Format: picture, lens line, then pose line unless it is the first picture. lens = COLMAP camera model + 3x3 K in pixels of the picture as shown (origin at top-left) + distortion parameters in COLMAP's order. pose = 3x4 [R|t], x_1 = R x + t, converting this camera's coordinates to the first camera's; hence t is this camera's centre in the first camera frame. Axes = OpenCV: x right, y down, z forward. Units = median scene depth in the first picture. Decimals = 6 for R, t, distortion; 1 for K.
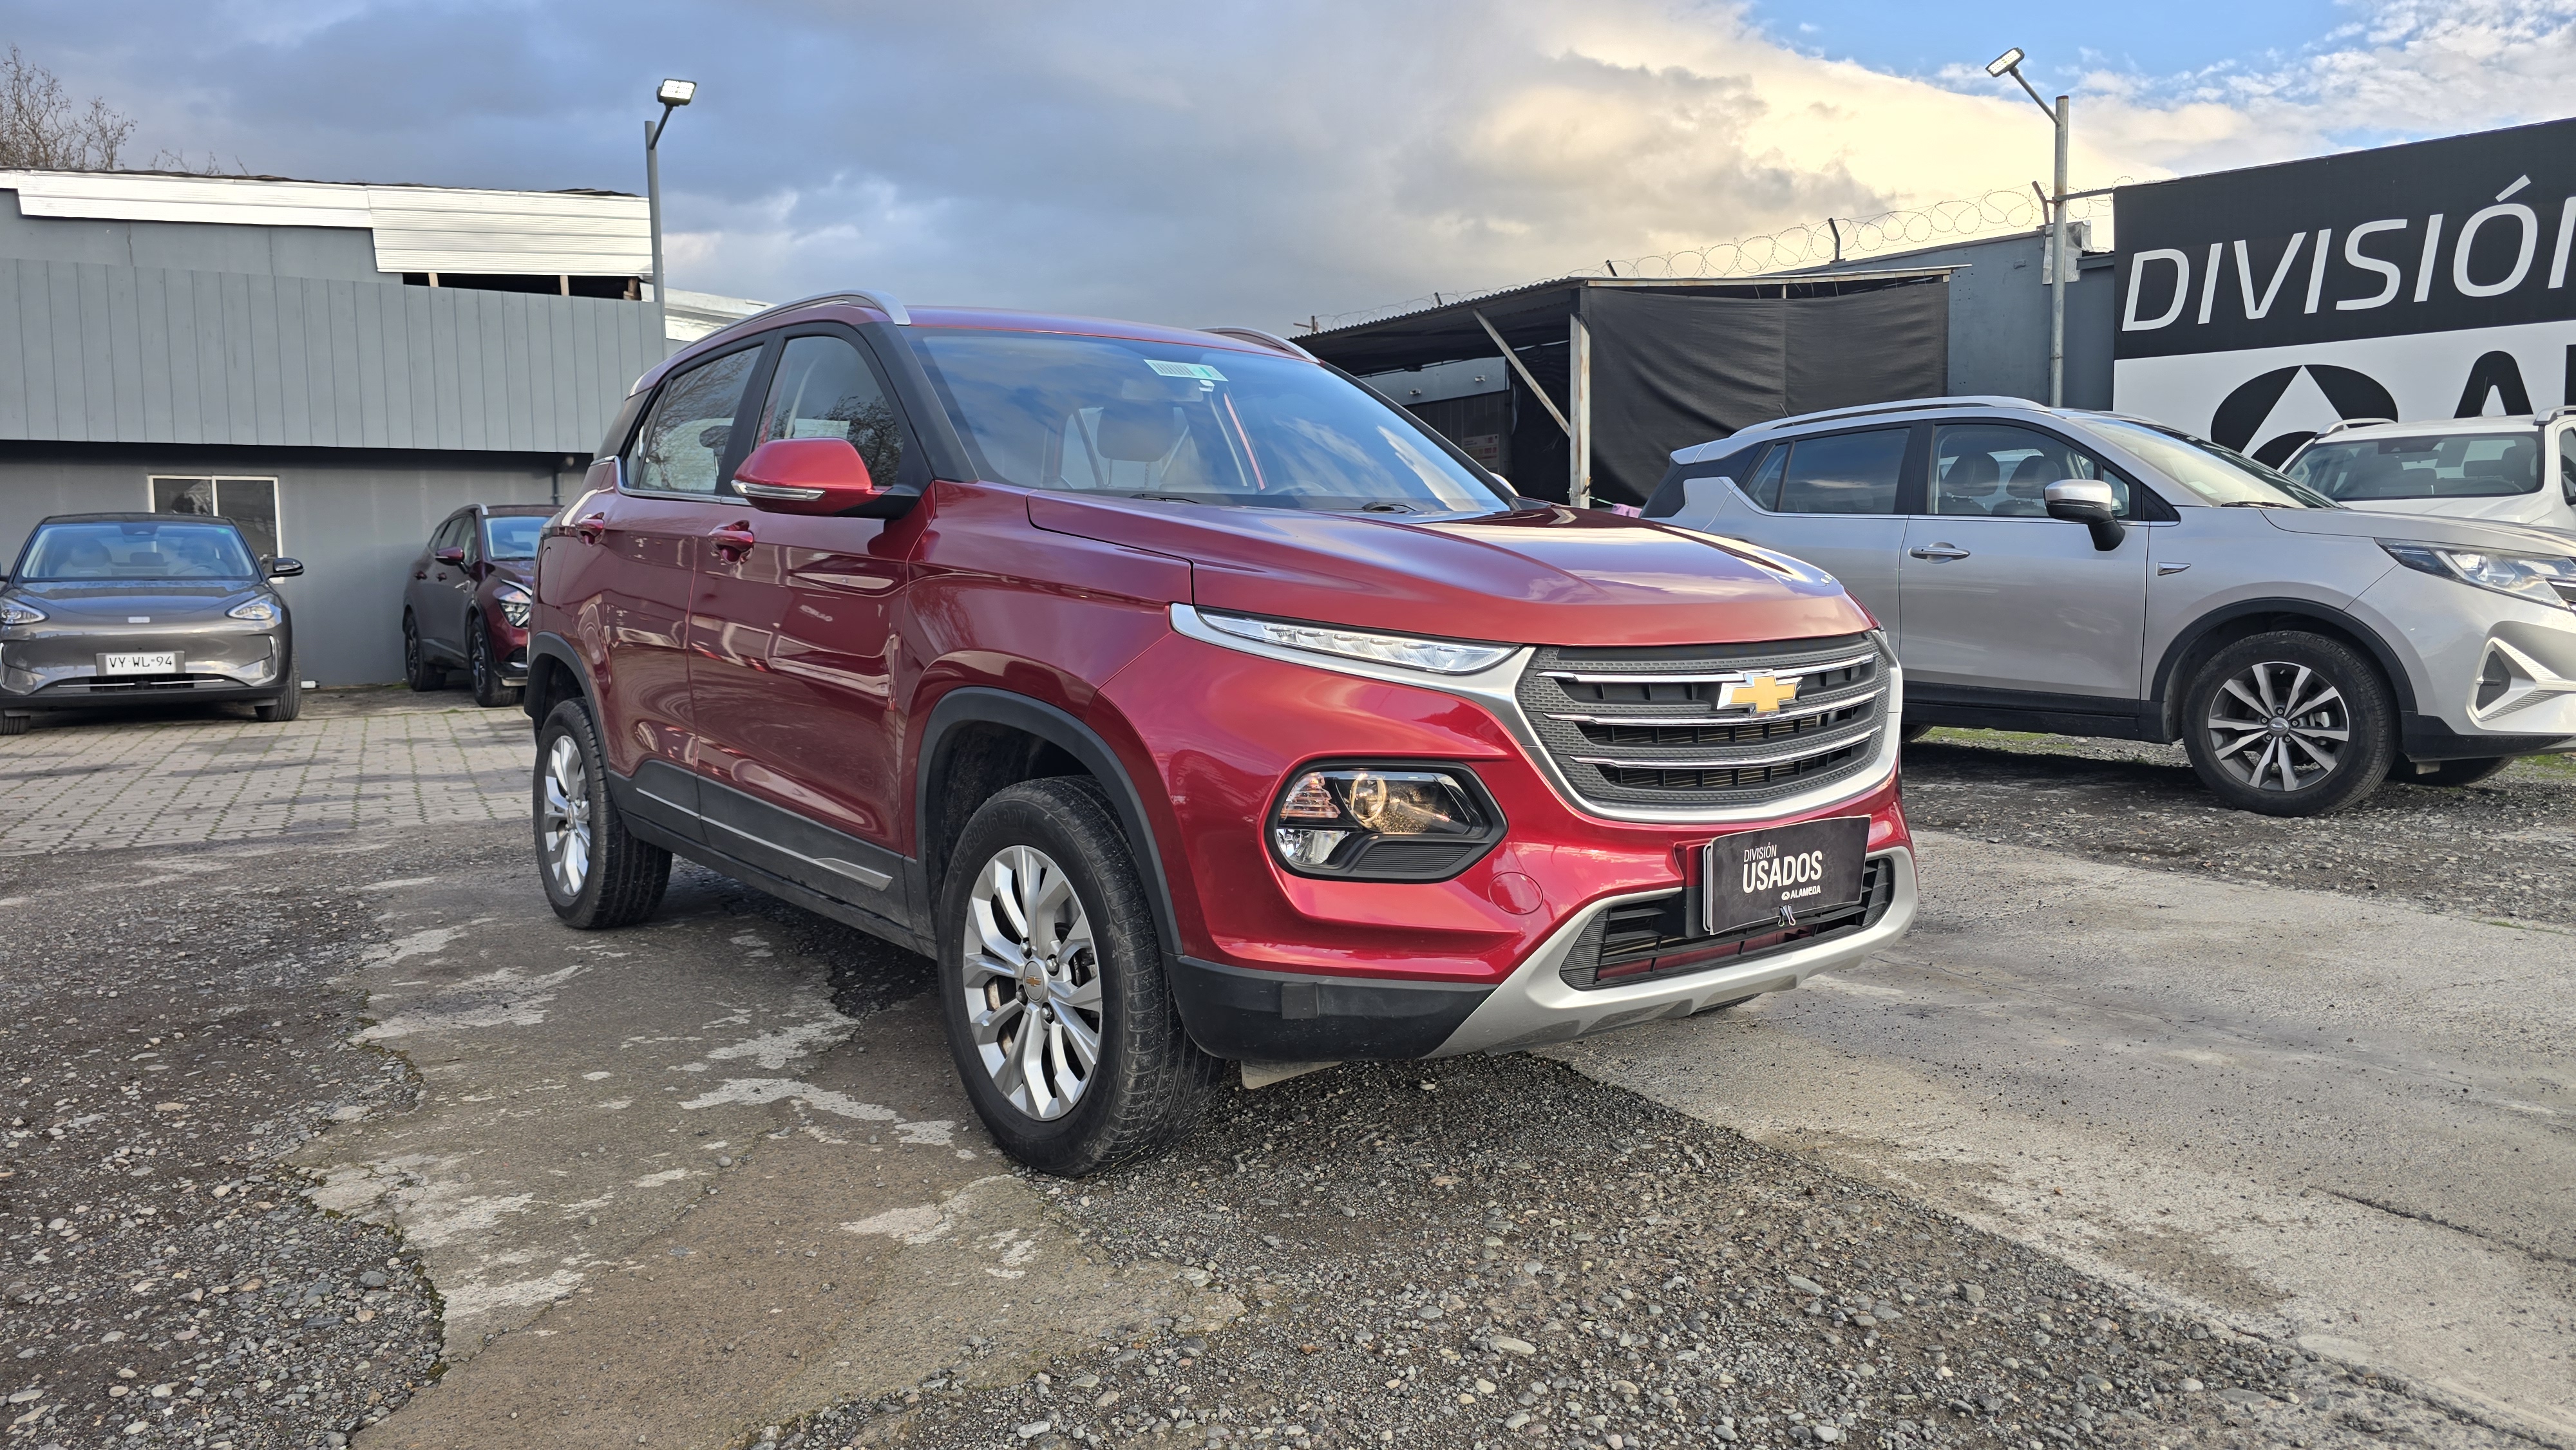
lens RADIAL K [[1723.0, 0, 1335.8], [0, 1723.0, 745.5], [0, 0, 1]] dist [0.048713, -0.049970]
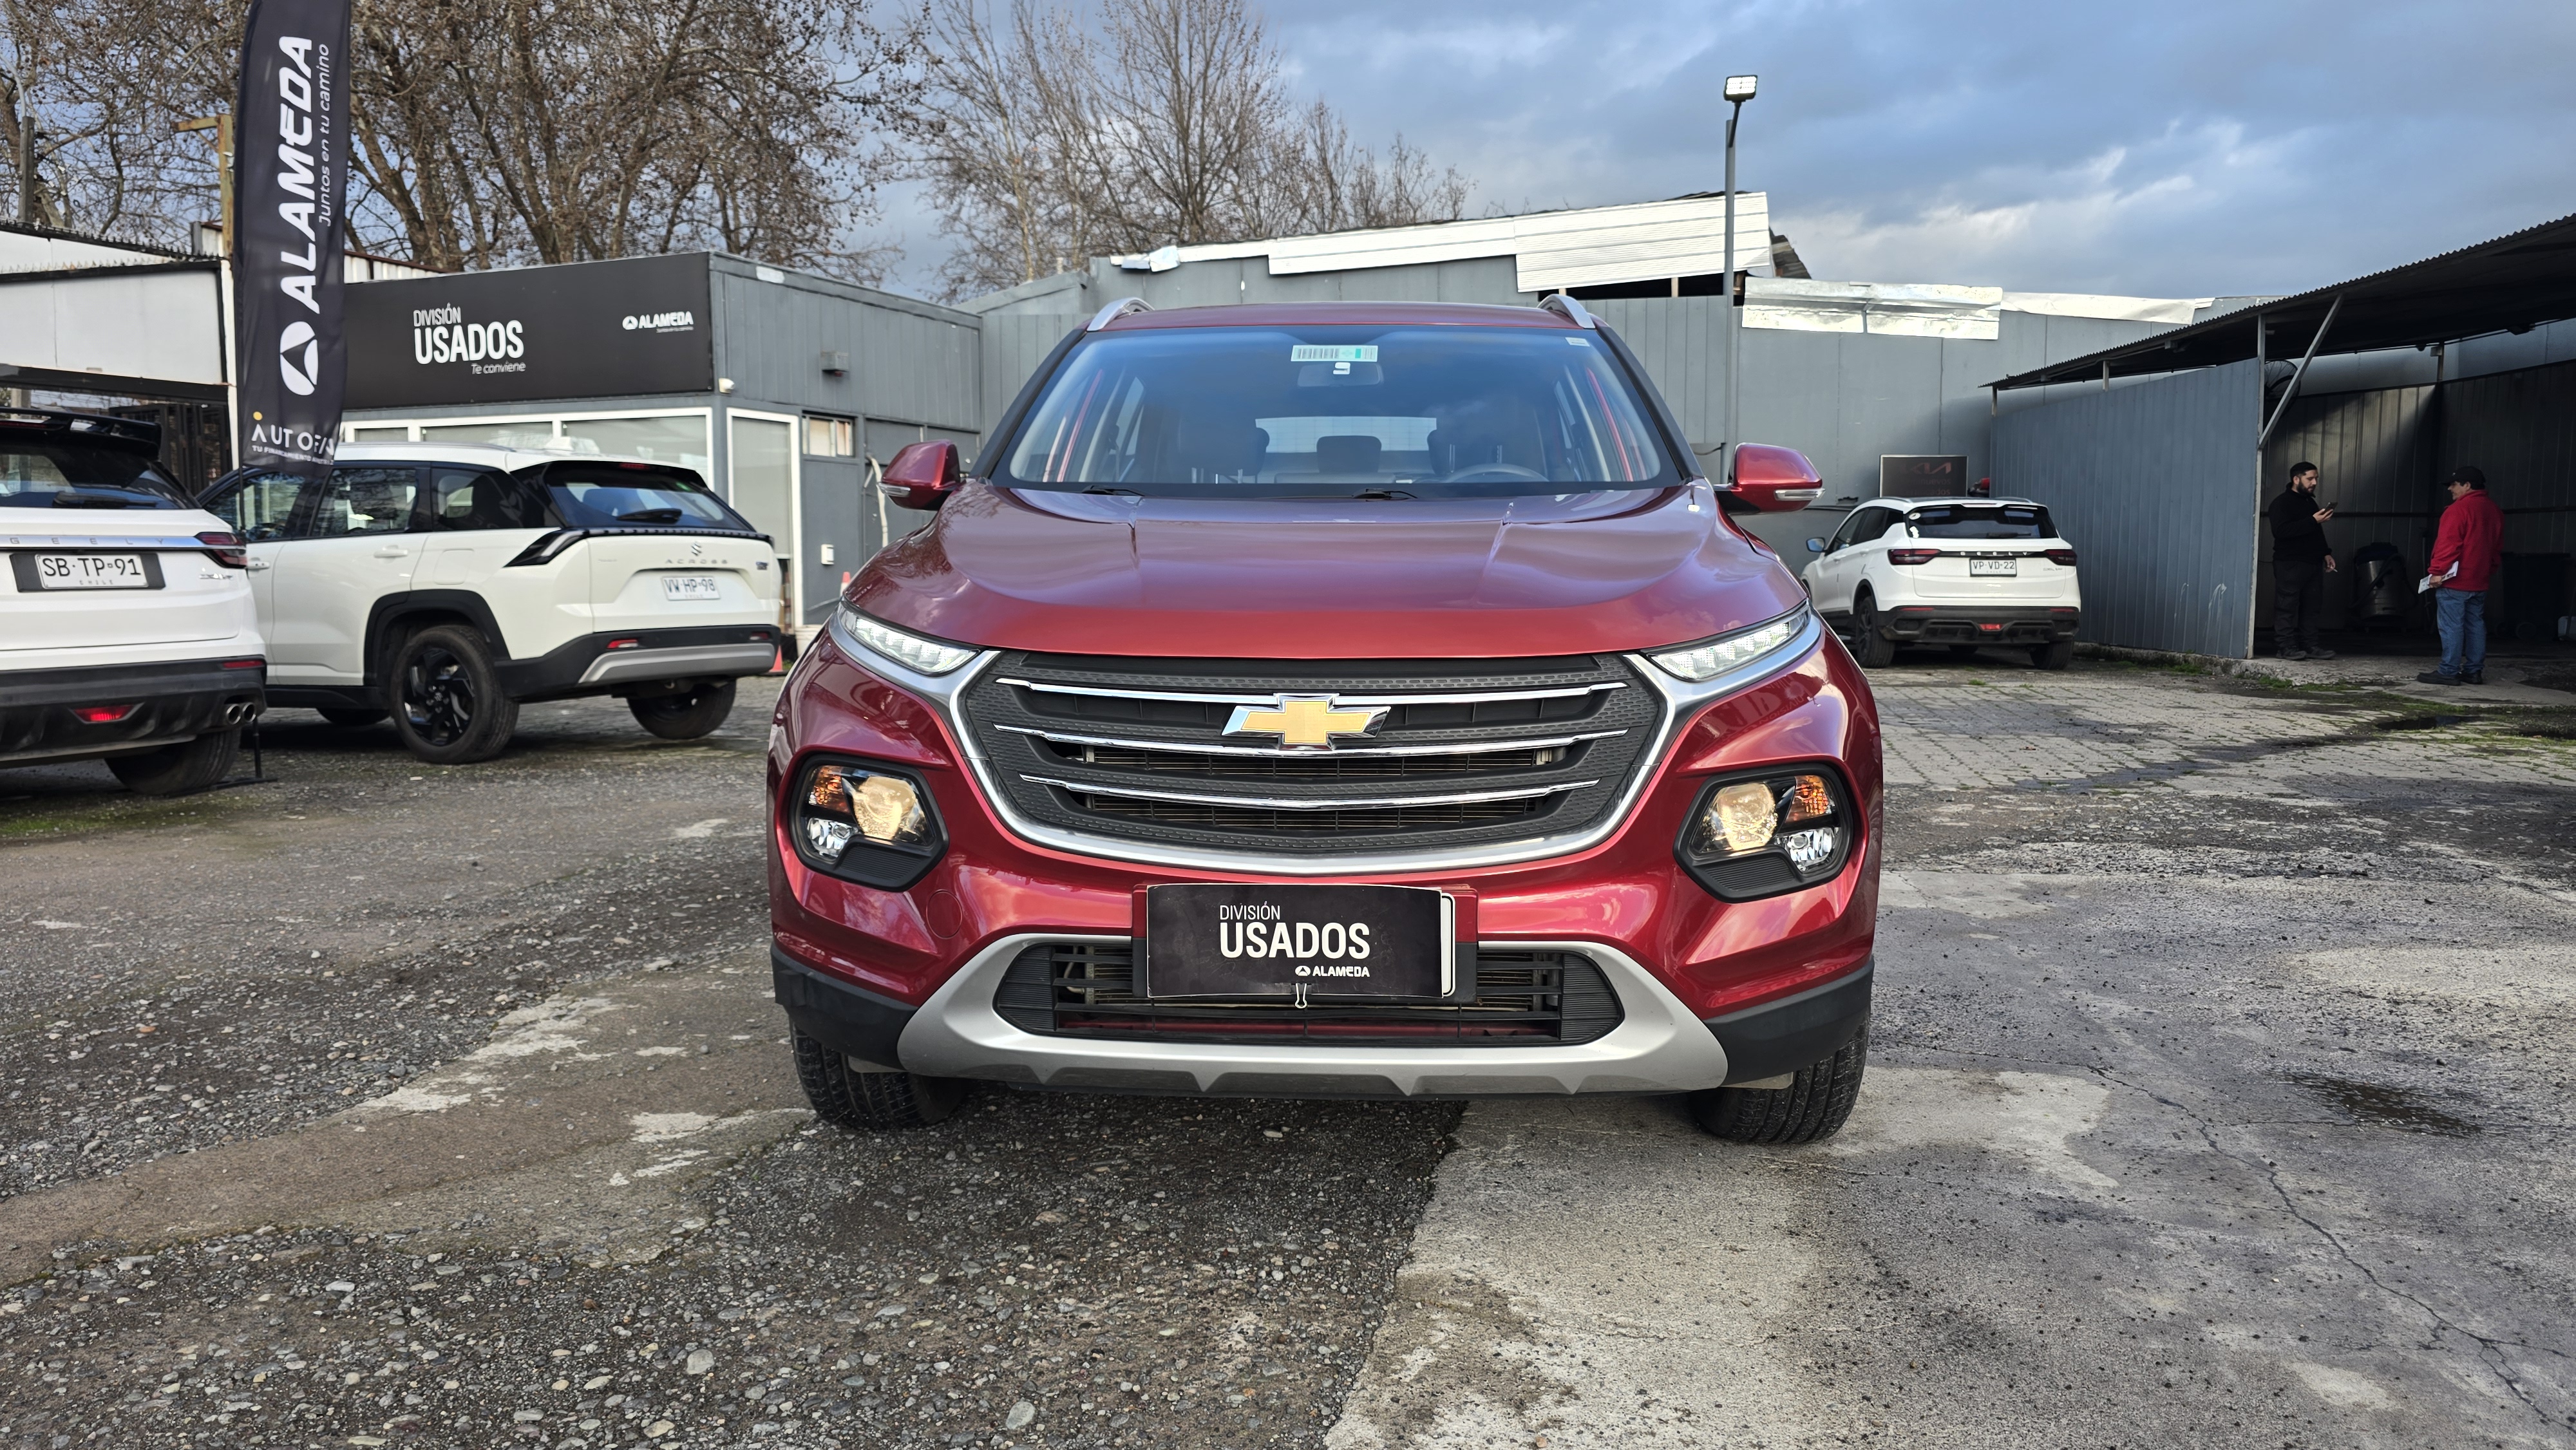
lens RADIAL K [[1732.7, 0, 1288.0], [0, 1732.7, 725.0], [0, 0, 1]] dist [0.066754, -0.055359]
pose [[0.744465, 0.072007, -0.663767, 0.794509], [-0.073881, 0.996946, 0.025287, -0.049207], [0.663561, 0.030215, 0.747511, 0.381697]]
